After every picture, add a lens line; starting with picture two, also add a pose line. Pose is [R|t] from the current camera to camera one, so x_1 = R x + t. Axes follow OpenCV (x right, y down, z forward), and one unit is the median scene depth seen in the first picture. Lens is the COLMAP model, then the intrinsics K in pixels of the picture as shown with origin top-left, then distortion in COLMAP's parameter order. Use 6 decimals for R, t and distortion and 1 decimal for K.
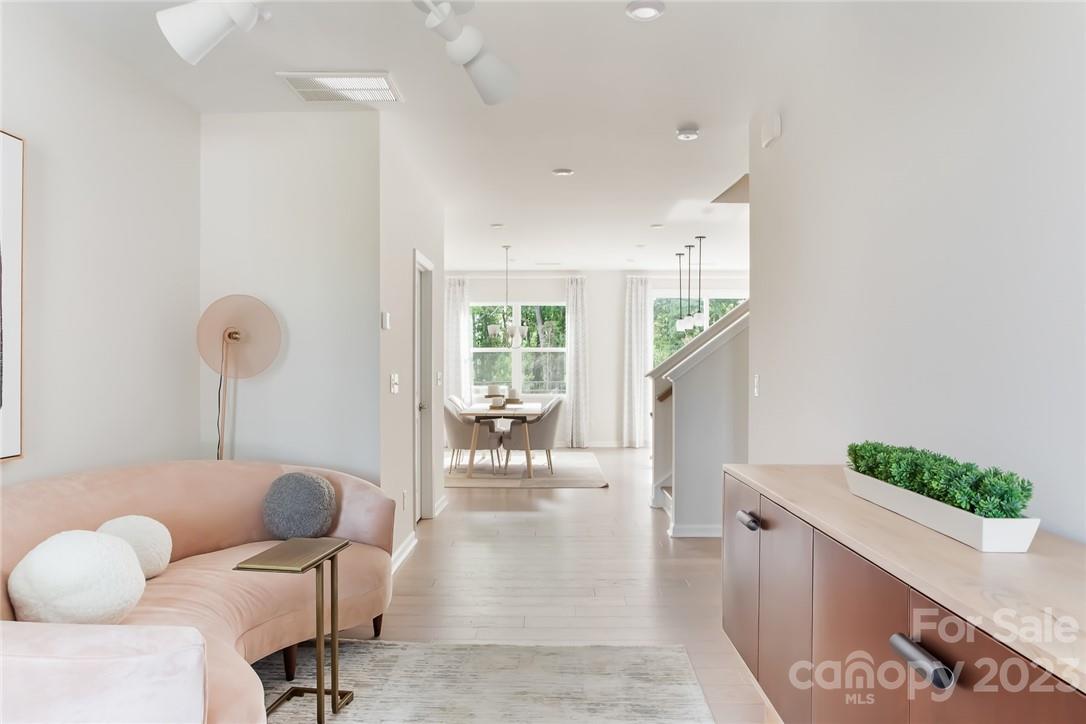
lens RADIAL K [[740.8, 0, 543.0], [0, 740.8, 362.0], [0, 0, 1]] dist [-0.059827, 0.061064]
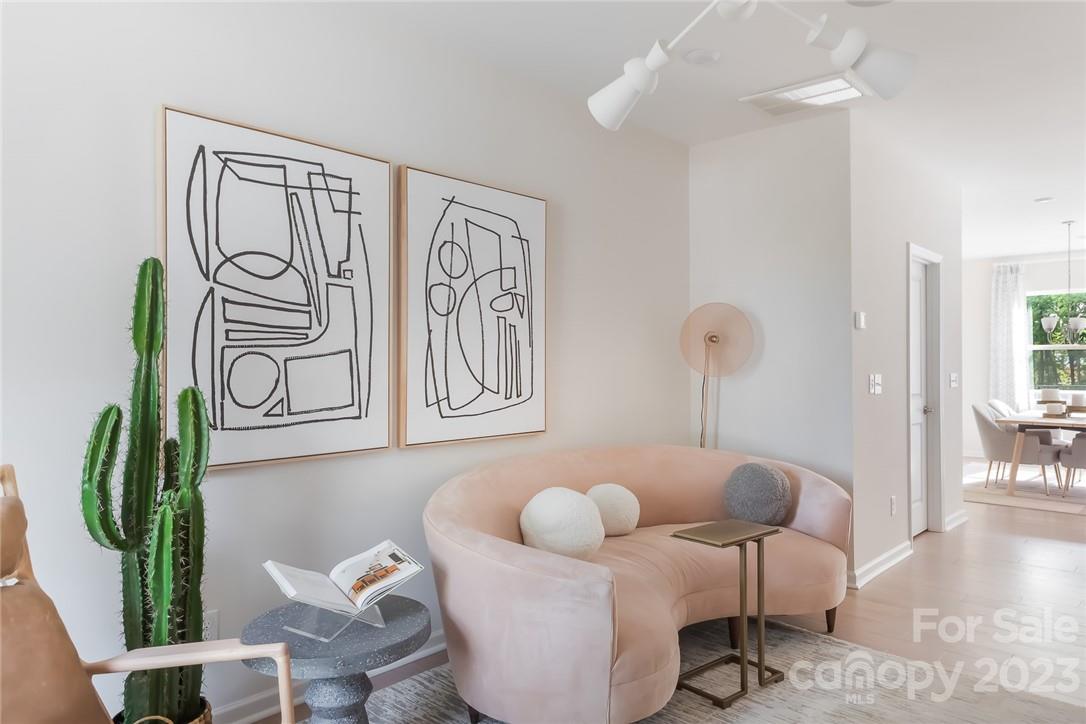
lens RADIAL K [[727.8, 0, 543.0], [0, 727.8, 362.0], [0, 0, 1]] dist [0.026851, 0.004359]
pose [[0.751737, -0.002376, -0.659459, 0.106526], [0.002364, 0.999997, -0.000909, -0.000087], [0.659459, -0.000876, 0.751740, -0.017377]]
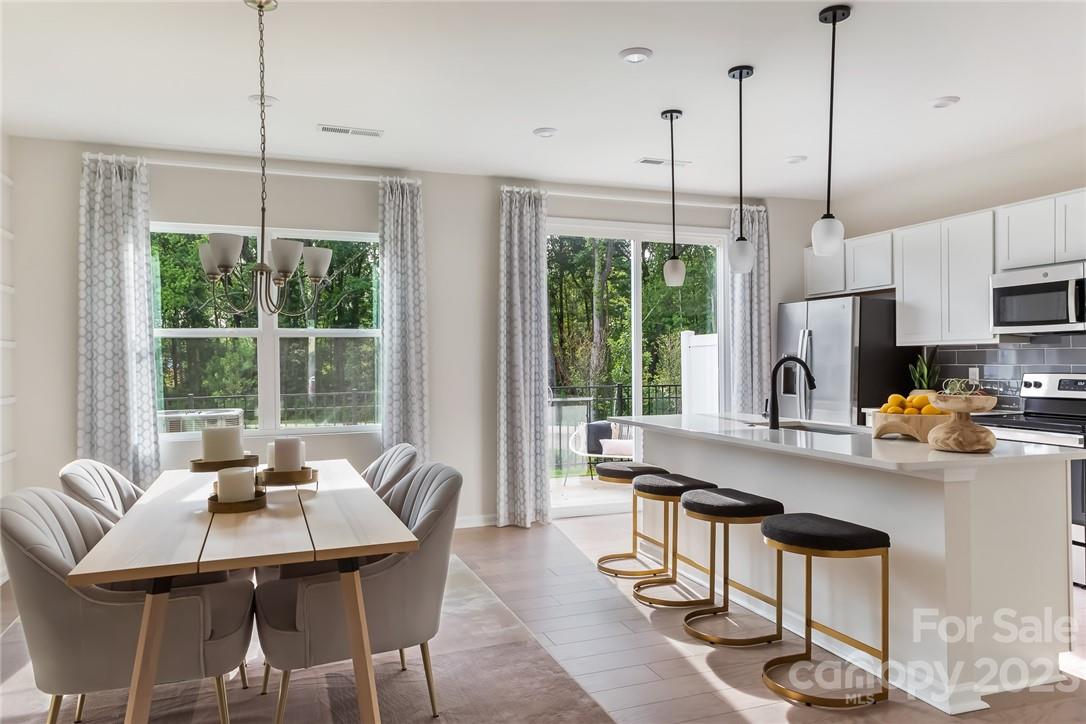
lens RADIAL K [[727.8, 0, 543.0], [0, 727.8, 362.0], [0, 0, 1]] dist [0.026851, 0.004359]
pose [[0.932915, -0.009240, 0.359978, -0.102267], [0.009530, 0.999954, 0.000969, 0.007879], [-0.359970, 0.002526, 0.932960, 1.316890]]
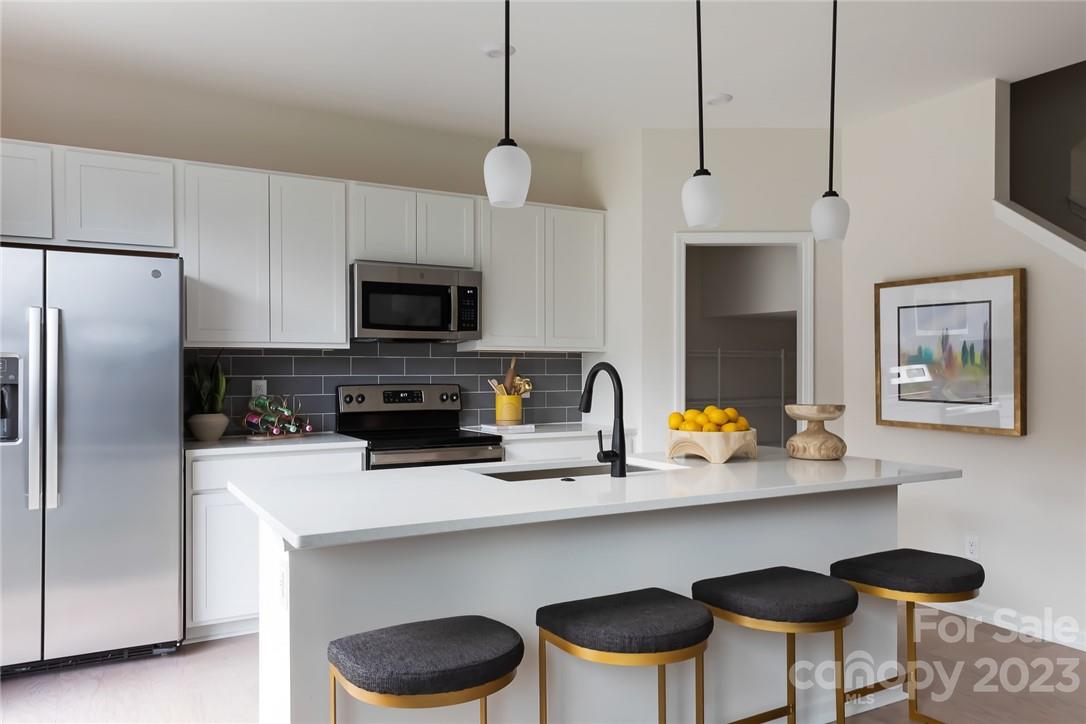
lens RADIAL K [[790.0, 0, 543.0], [0, 790.0, 362.0], [0, 0, 1]] dist [0.010326, 0.004957]
pose [[-0.515724, 0.004998, 0.856740, -0.024476], [-0.001196, 0.999978, -0.006554, 0.008995], [-0.856754, -0.004405, -0.515707, 2.324961]]
